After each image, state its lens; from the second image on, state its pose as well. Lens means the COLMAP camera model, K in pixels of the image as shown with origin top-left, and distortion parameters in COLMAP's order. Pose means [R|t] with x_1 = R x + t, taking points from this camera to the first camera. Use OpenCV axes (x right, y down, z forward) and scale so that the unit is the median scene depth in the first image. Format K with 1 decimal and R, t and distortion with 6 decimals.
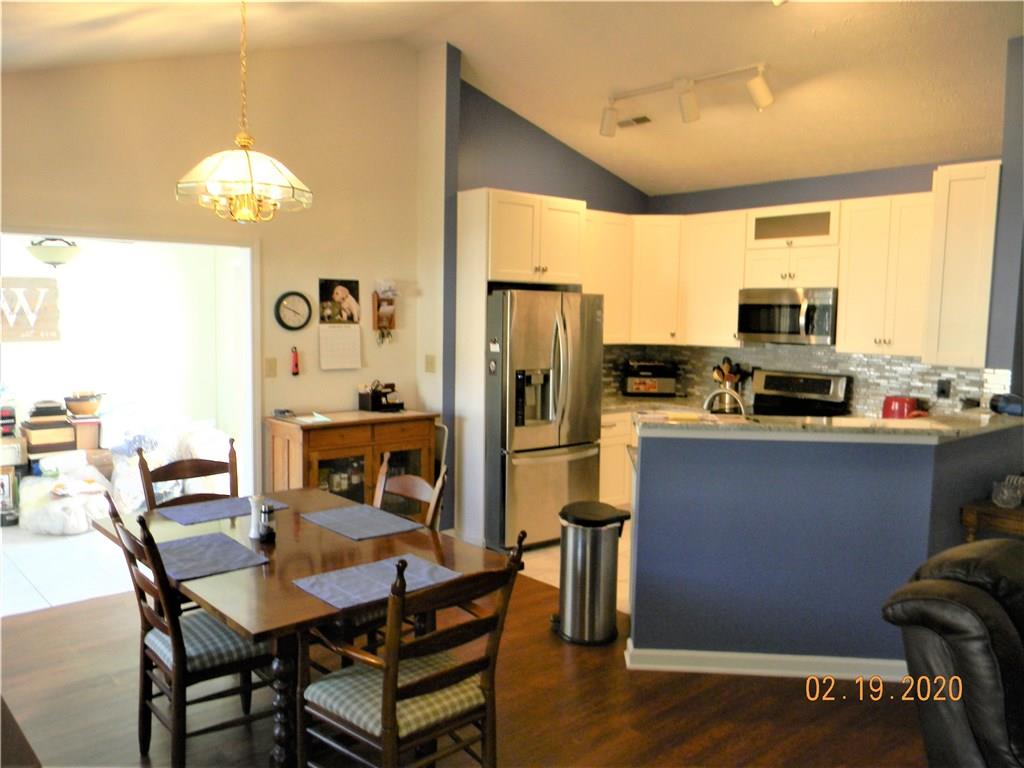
lens RADIAL K [[832.5, 0, 512.0], [0, 832.5, 384.0], [0, 0, 1]] dist [0.013913, 0.002786]
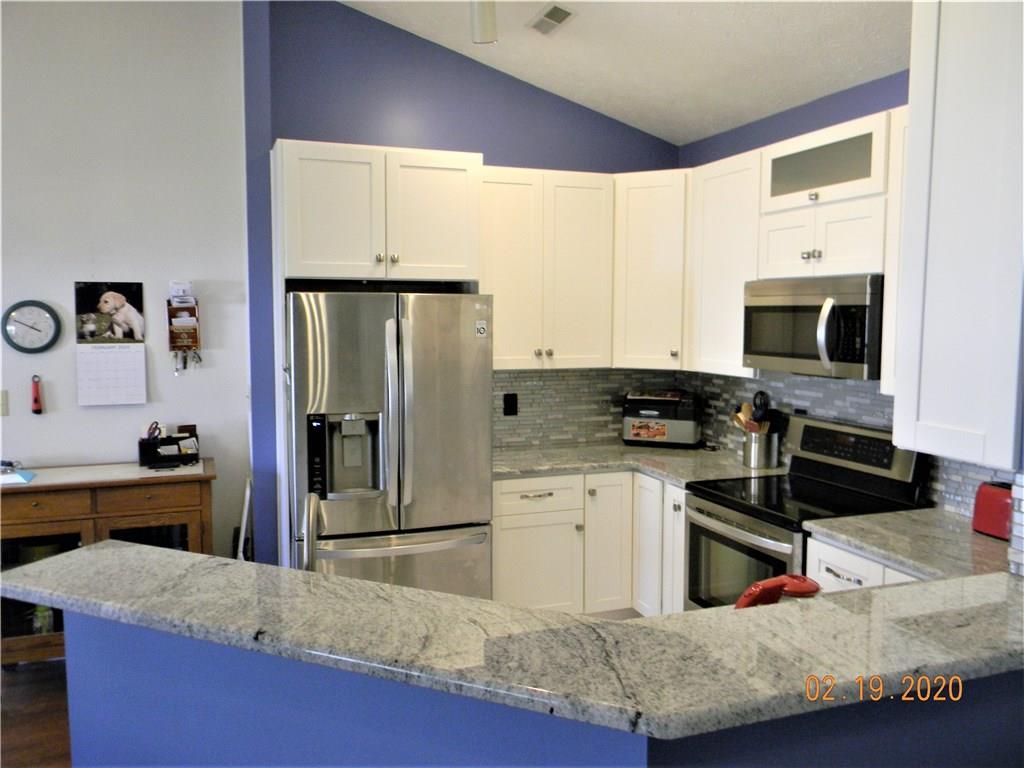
lens RADIAL K [[832.5, 0, 512.0], [0, 832.5, 384.0], [0, 0, 1]] dist [0.013913, 0.002786]
pose [[0.933514, 0.017333, -0.358123, 0.359874], [-0.018675, 0.999826, -0.000288, -0.040140], [0.358055, 0.006957, 0.933674, 0.414776]]
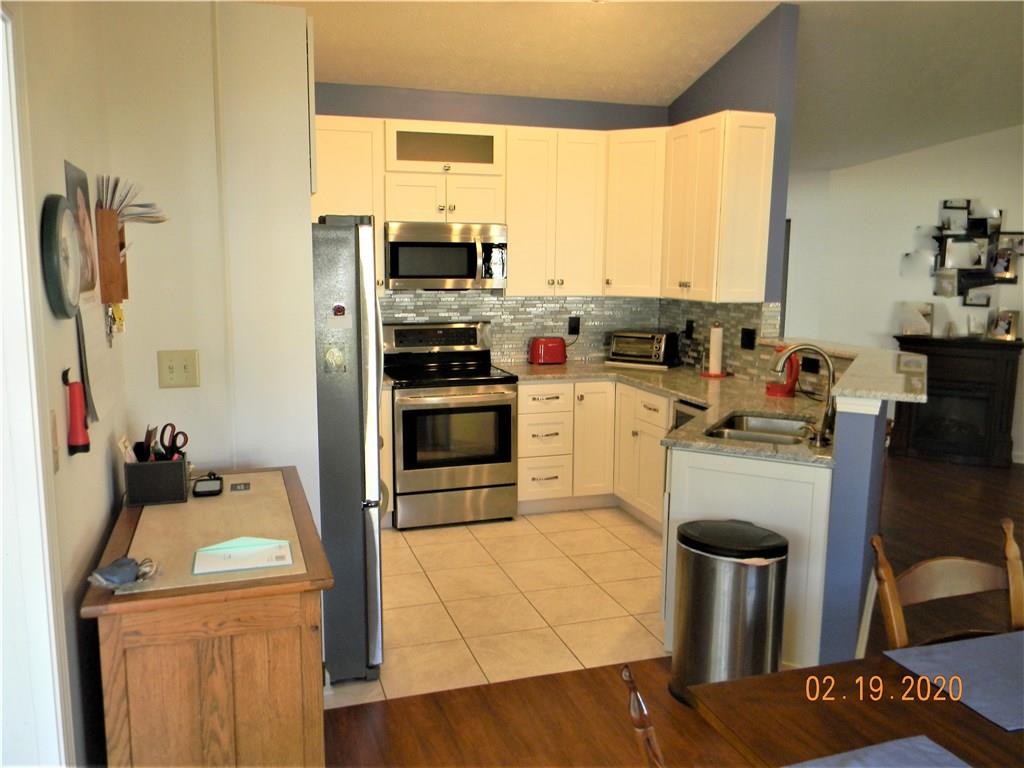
lens RADIAL K [[832.5, 0, 512.0], [0, 832.5, 384.0], [0, 0, 1]] dist [0.013913, 0.002786]
pose [[0.394356, -0.156383, 0.905554, -0.442462], [0.081616, 0.987480, 0.134989, -0.066102], [-0.915326, 0.020674, 0.402182, 0.634012]]
